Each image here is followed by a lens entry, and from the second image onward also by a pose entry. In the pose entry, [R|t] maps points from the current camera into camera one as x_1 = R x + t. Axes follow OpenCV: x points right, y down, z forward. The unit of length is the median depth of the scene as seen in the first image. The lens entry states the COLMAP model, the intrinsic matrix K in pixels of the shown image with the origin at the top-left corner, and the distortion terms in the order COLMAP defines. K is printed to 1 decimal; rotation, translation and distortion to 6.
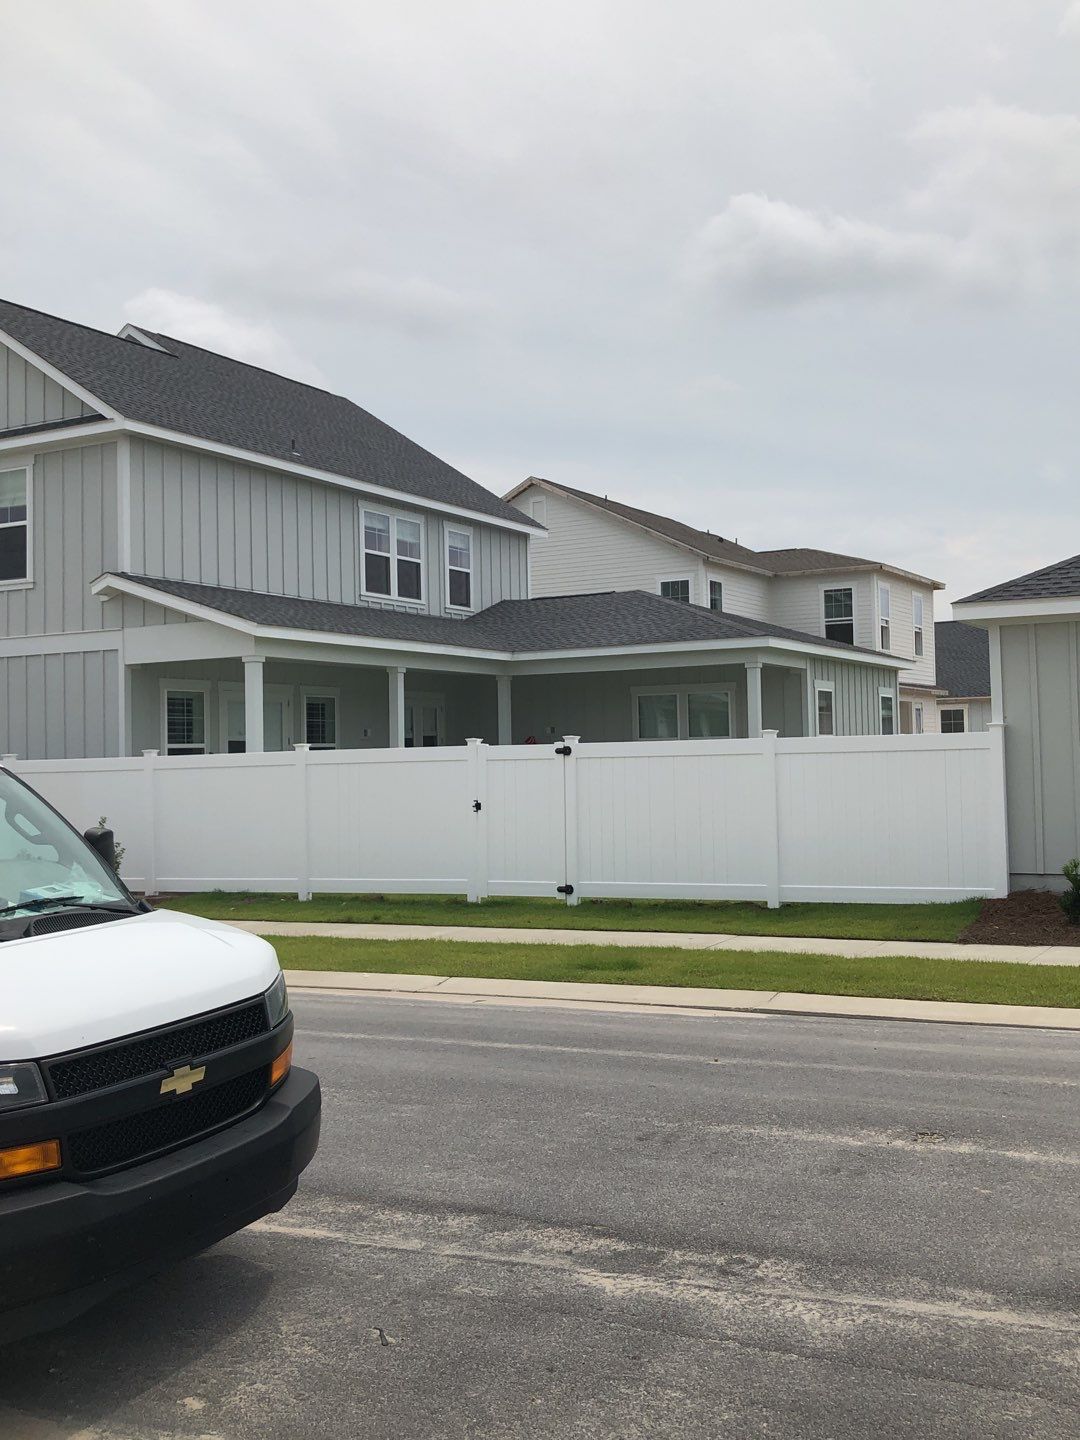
lens RADIAL K [[1440.6, 0, 528.7], [0, 1440.6, 709.6], [0, 0, 1]] dist [0.063761, 0.000000]
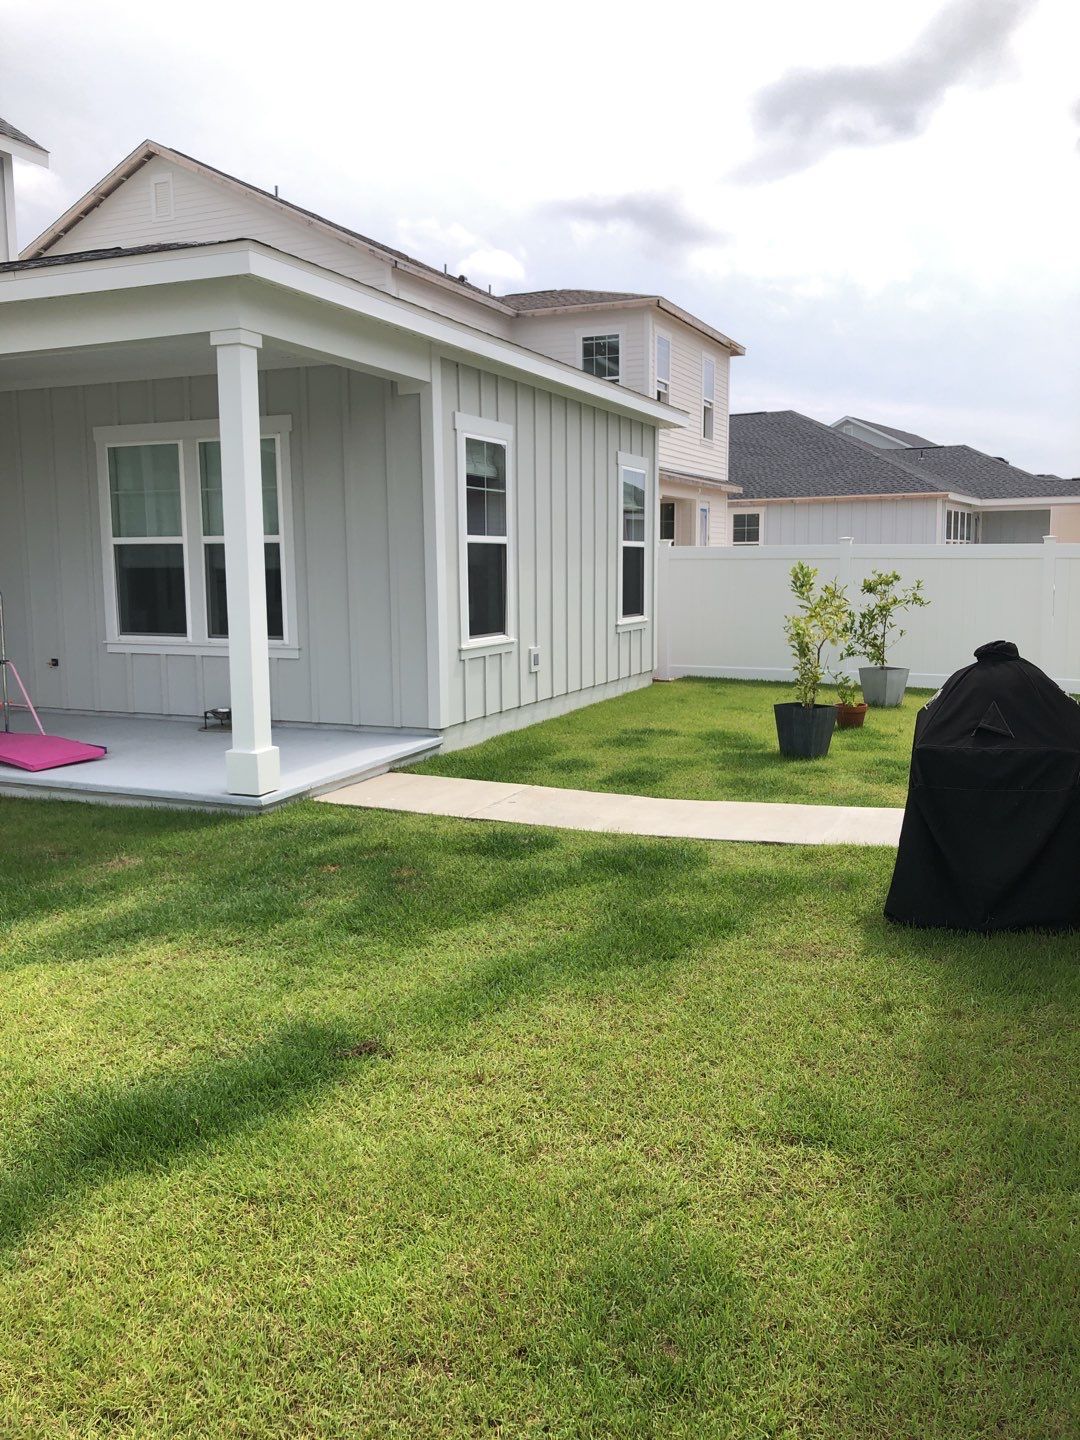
lens RADIAL K [[1174.7, 0, 526.4], [0, 1174.7, 722.2], [0, 0, 1]] dist [0.010034, -0.005471]
pose [[0.994616, -0.000965, 0.103626, 0.167563], [-0.016611, 0.985542, 0.168613, 0.011546], [-0.102291, -0.169426, 0.980220, 0.572485]]
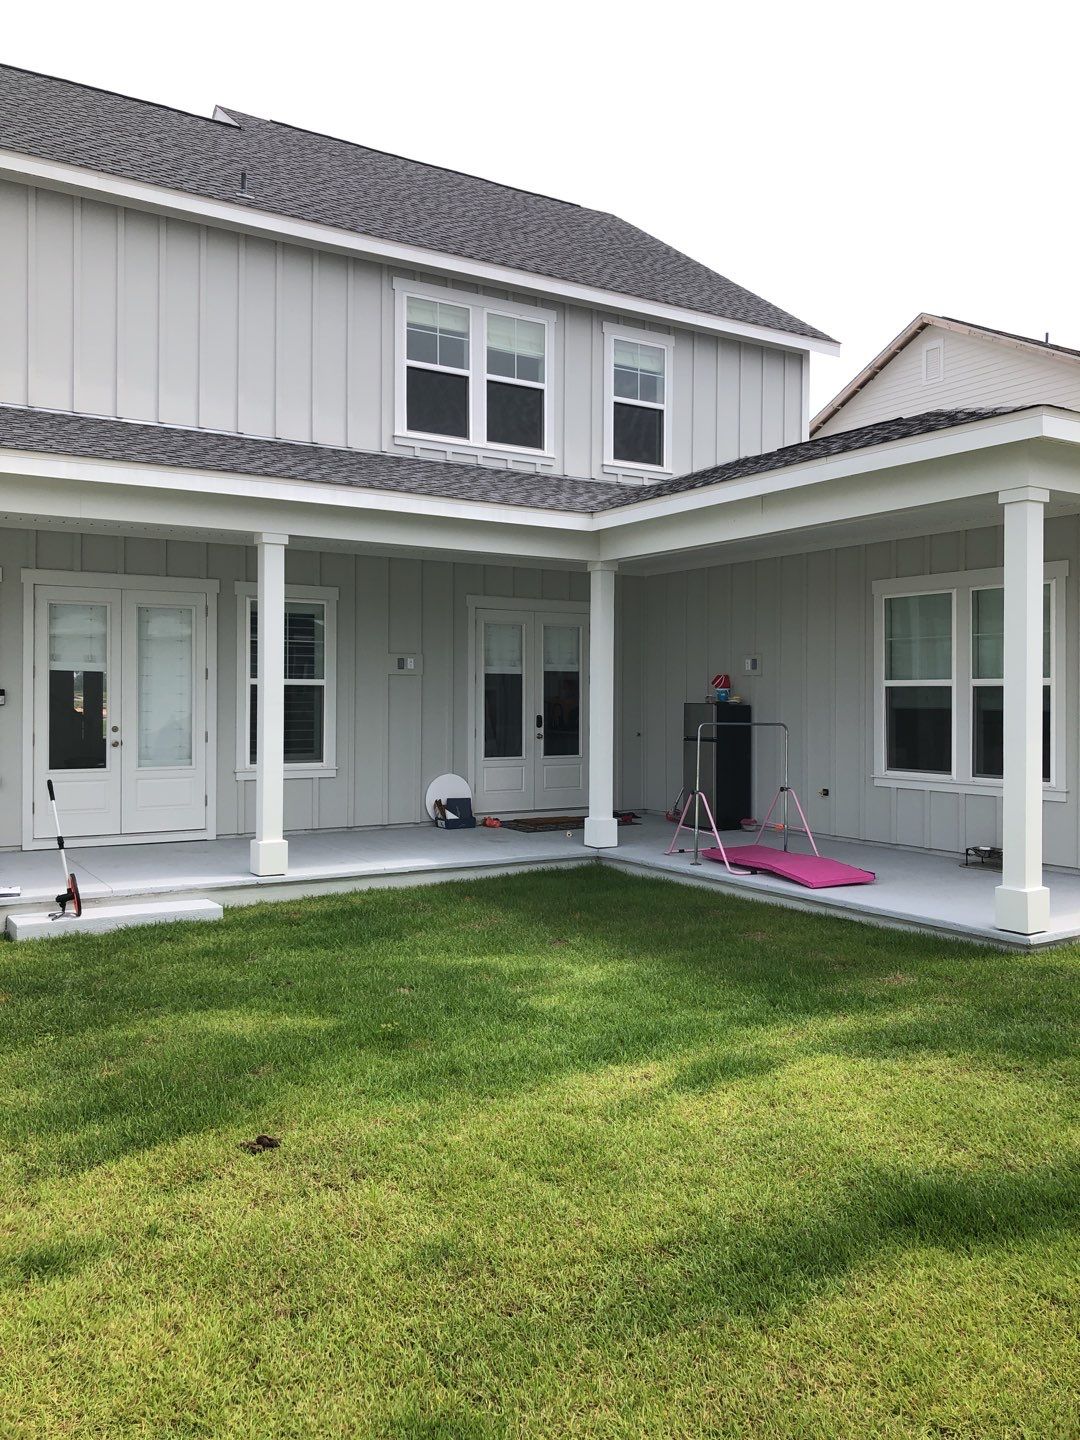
lens RADIAL K [[1174.7, 0, 547.3], [0, 1174.7, 711.1], [0, 0, 1]] dist [0.010034, -0.005471]
pose [[0.883487, 0.027569, -0.467644, 0.162934], [-0.005293, 0.998791, 0.048880, 0.010576], [0.468426, -0.040710, 0.882565, 0.553608]]
